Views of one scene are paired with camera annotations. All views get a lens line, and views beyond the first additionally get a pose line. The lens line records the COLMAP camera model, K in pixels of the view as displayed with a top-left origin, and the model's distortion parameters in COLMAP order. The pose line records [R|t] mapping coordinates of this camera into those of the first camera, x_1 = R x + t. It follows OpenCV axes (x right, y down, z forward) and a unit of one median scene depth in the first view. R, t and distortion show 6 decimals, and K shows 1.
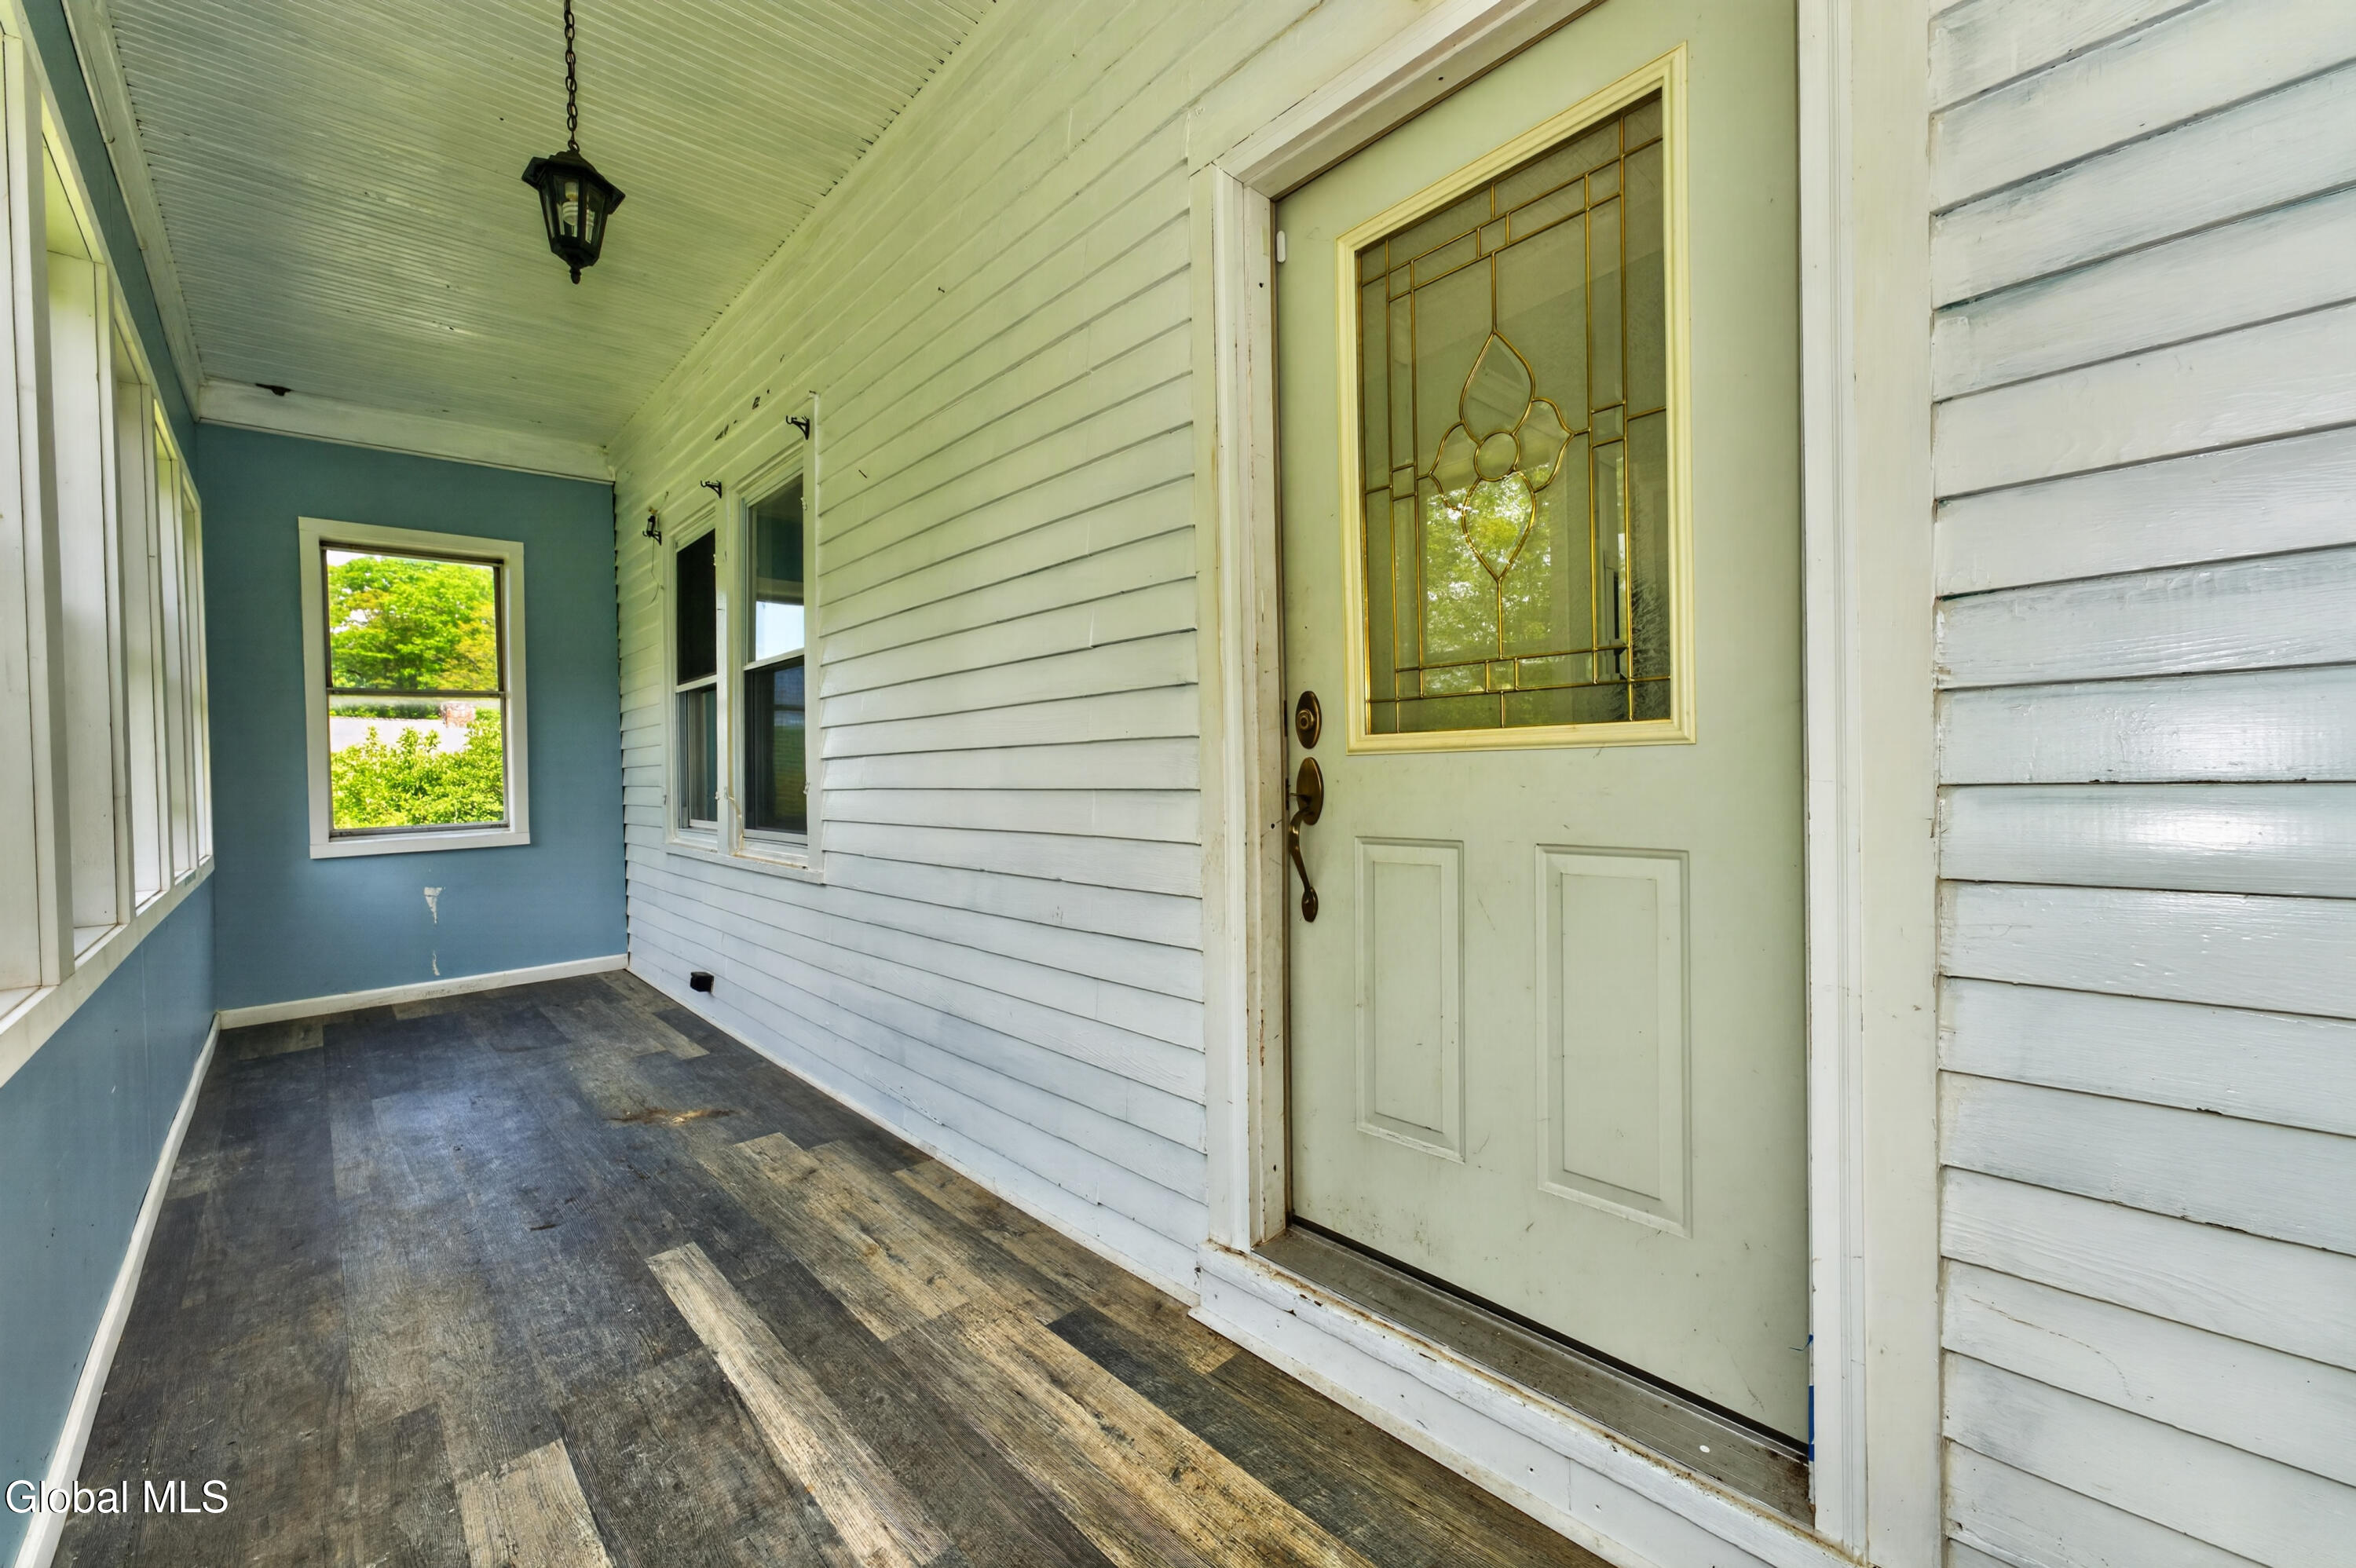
lens RADIAL K [[915.2, 0, 1178.0], [0, 915.2, 784.0], [0, 0, 1]] dist [-0.035413, 0.013617]
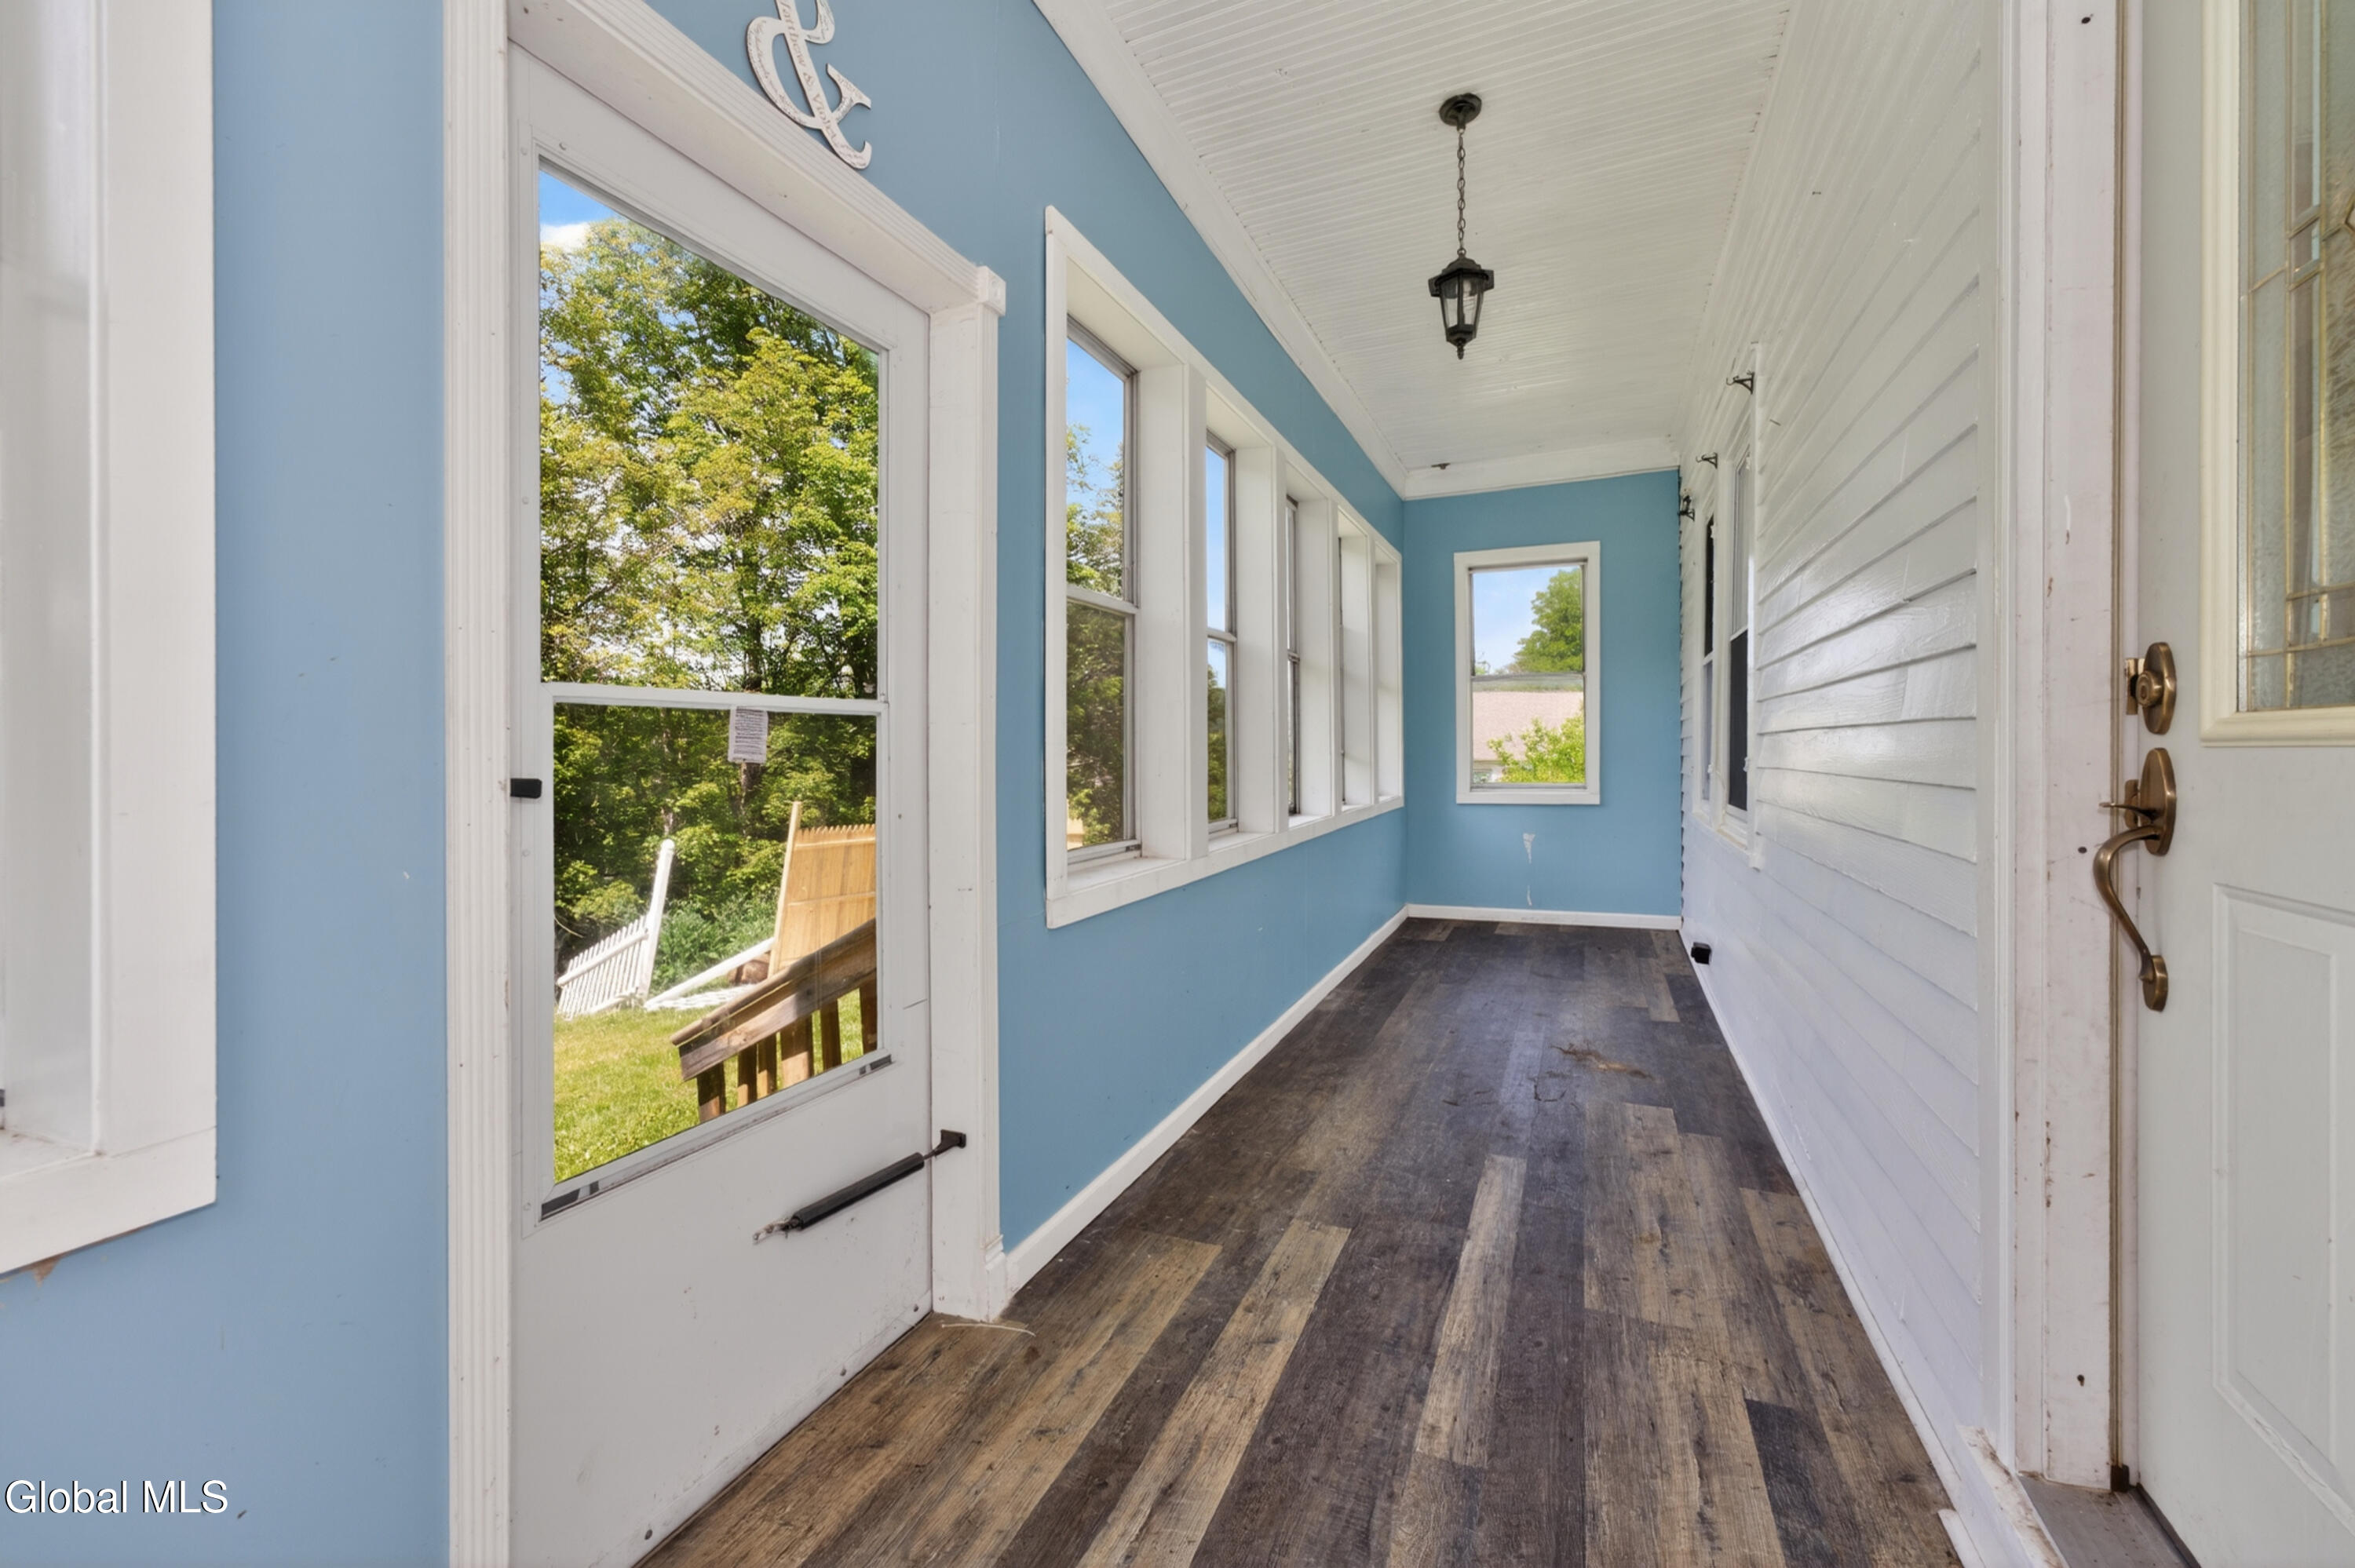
lens RADIAL K [[938.0, 0, 1187.5], [0, 938.0, 748.0], [0, 0, 1]] dist [-0.037189, 0.014972]
pose [[0.399094, 0.016780, -0.916757, 0.404251], [-0.017905, 0.999785, 0.010505, -0.021592], [0.916735, 0.012222, 0.399308, 0.140810]]
